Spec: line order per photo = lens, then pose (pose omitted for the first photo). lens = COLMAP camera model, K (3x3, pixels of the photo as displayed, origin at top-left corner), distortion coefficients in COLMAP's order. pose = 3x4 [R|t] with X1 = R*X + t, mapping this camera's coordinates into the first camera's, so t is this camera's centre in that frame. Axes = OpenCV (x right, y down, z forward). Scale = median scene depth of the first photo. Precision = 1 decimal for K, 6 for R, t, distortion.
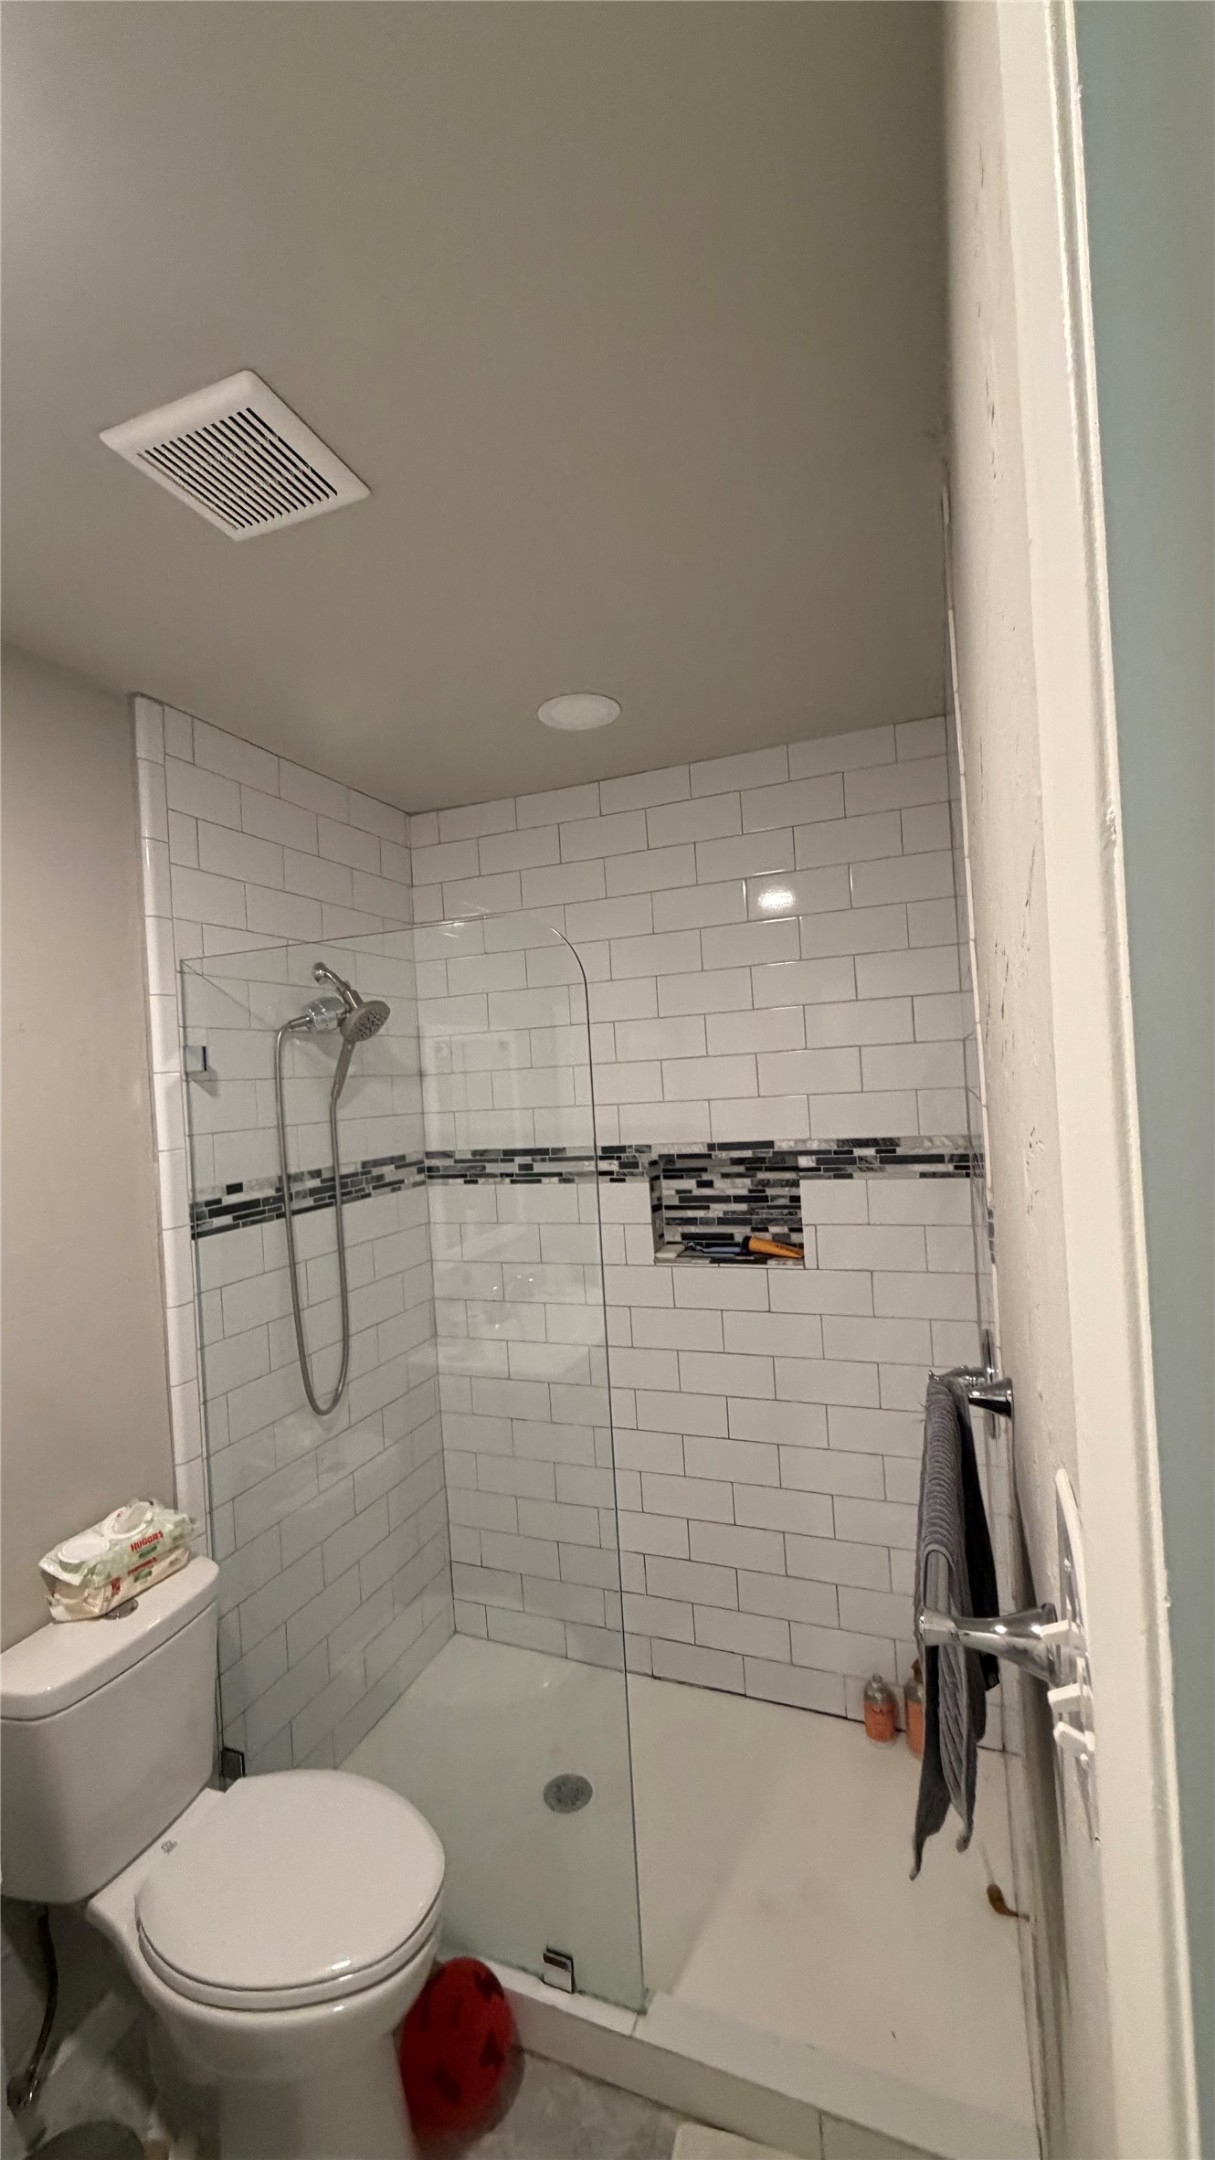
lens RADIAL K [[863.2, 0, 605.0], [0, 863.2, 1076.0], [0, 0, 1]] dist [0.001342, 0.000065]
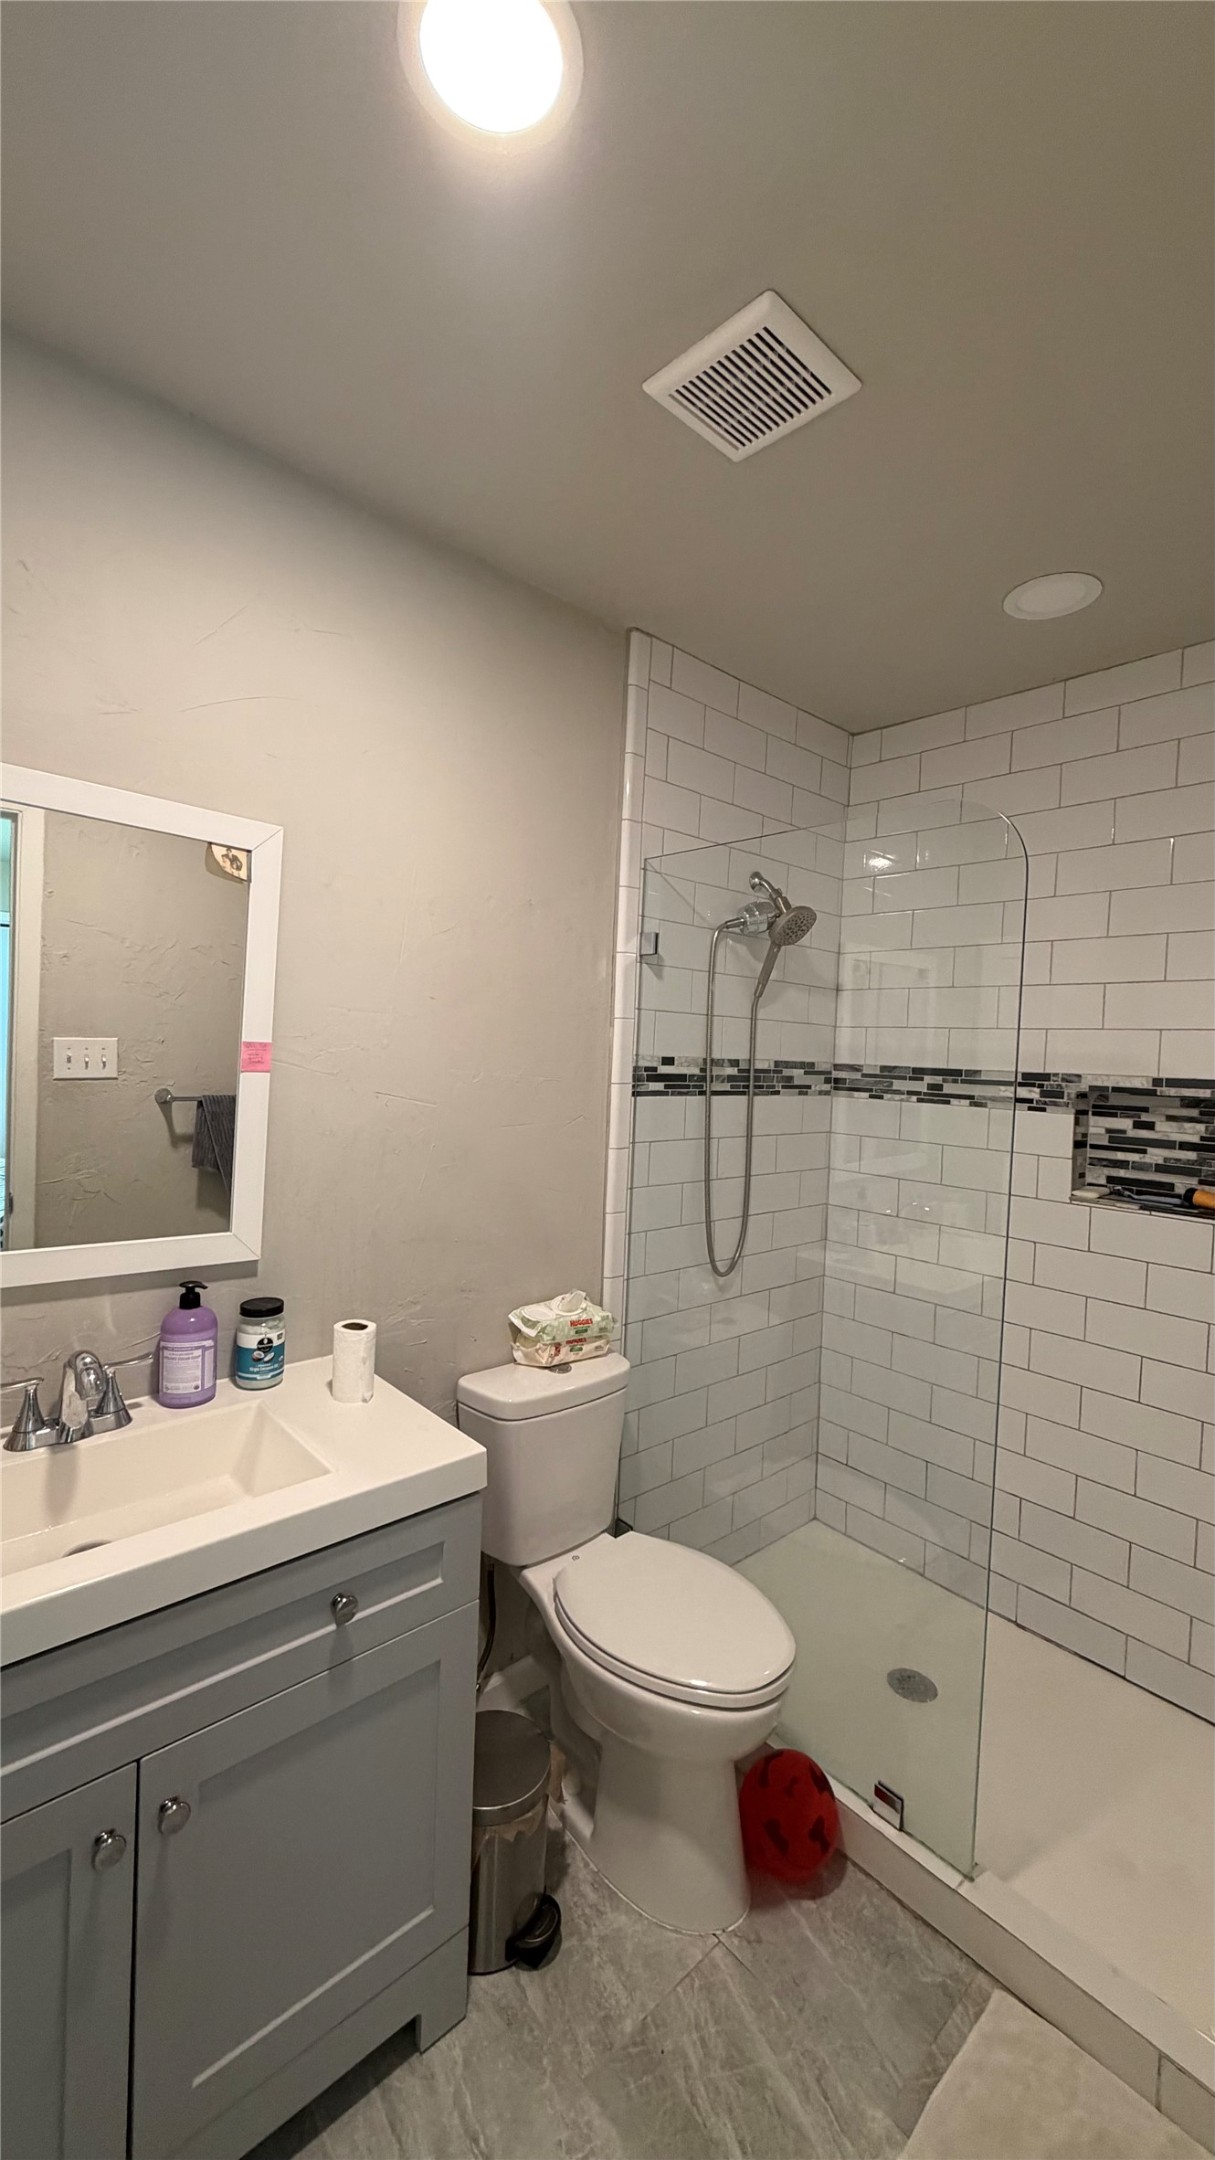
lens RADIAL K [[863.2, 0, 605.0], [0, 863.2, 1076.0], [0, 0, 1]] dist [0.001342, 0.000065]
pose [[0.892249, 0.106914, -0.438703, 0.004170], [-0.089417, 0.994160, 0.060423, 0.079942], [0.442601, -0.014685, 0.896598, -0.066929]]
